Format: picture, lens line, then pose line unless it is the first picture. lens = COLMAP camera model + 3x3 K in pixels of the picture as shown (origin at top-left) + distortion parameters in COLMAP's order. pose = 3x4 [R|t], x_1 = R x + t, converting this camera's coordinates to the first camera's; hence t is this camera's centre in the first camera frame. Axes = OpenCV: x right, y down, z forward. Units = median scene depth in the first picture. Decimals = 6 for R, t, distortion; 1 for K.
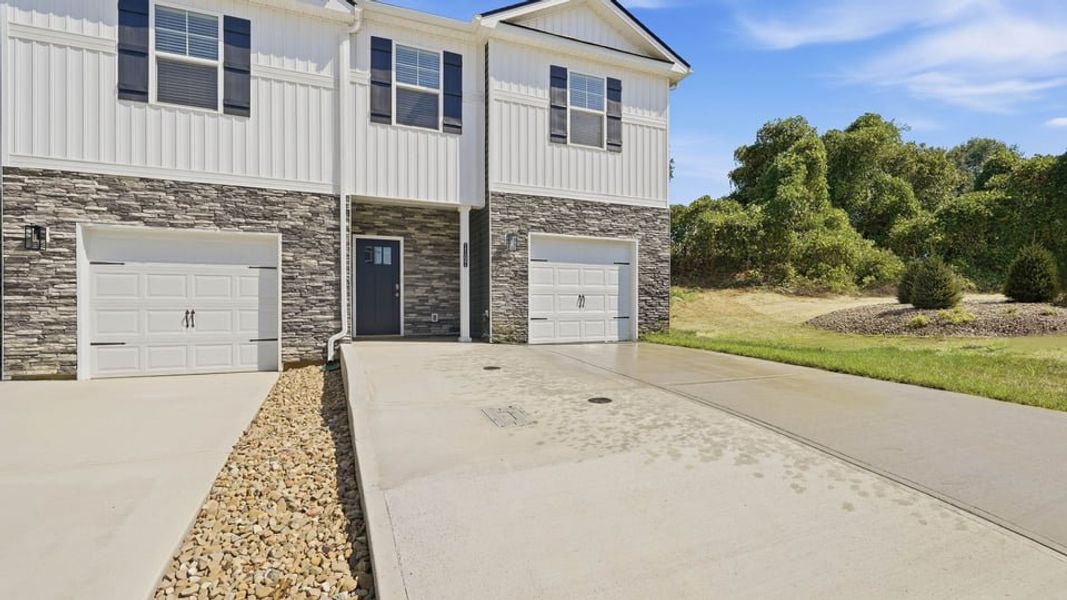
lens RADIAL K [[518.4, 0, 533.5], [0, 518.4, 300.0], [0, 0, 1]] dist [0.010129, -0.000230]
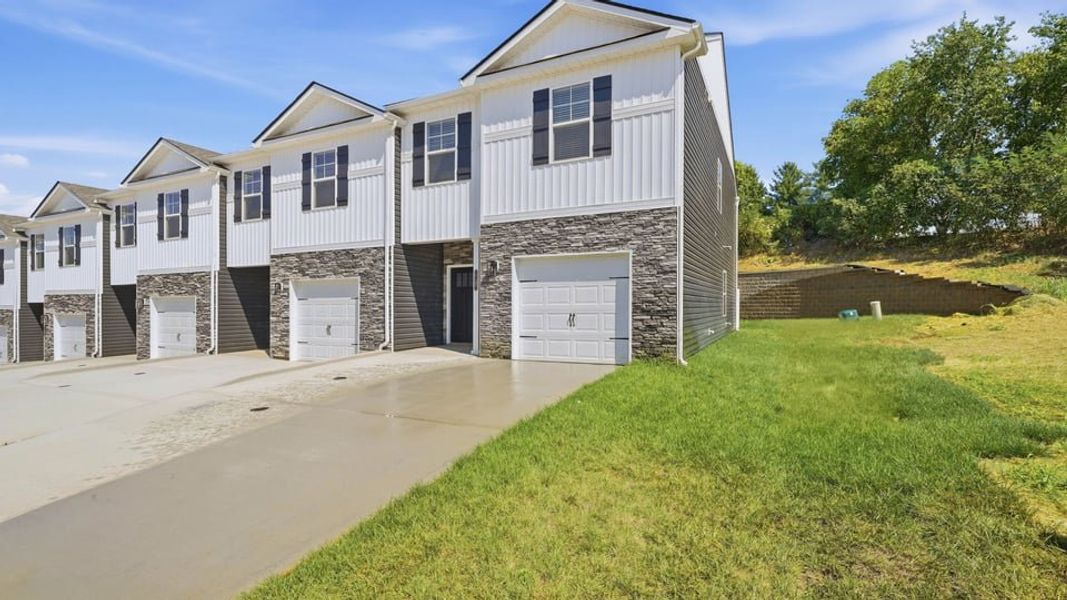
lens RADIAL K [[502.3, 0, 532.0], [0, 502.3, 305.8], [0, 0, 1]] dist [-0.001462, -0.000145]
pose [[0.635437, -0.005598, -0.772132, 0.808263], [0.017156, 0.999829, 0.006870, -0.033958], [0.771962, -0.017612, 0.635425, 0.361817]]
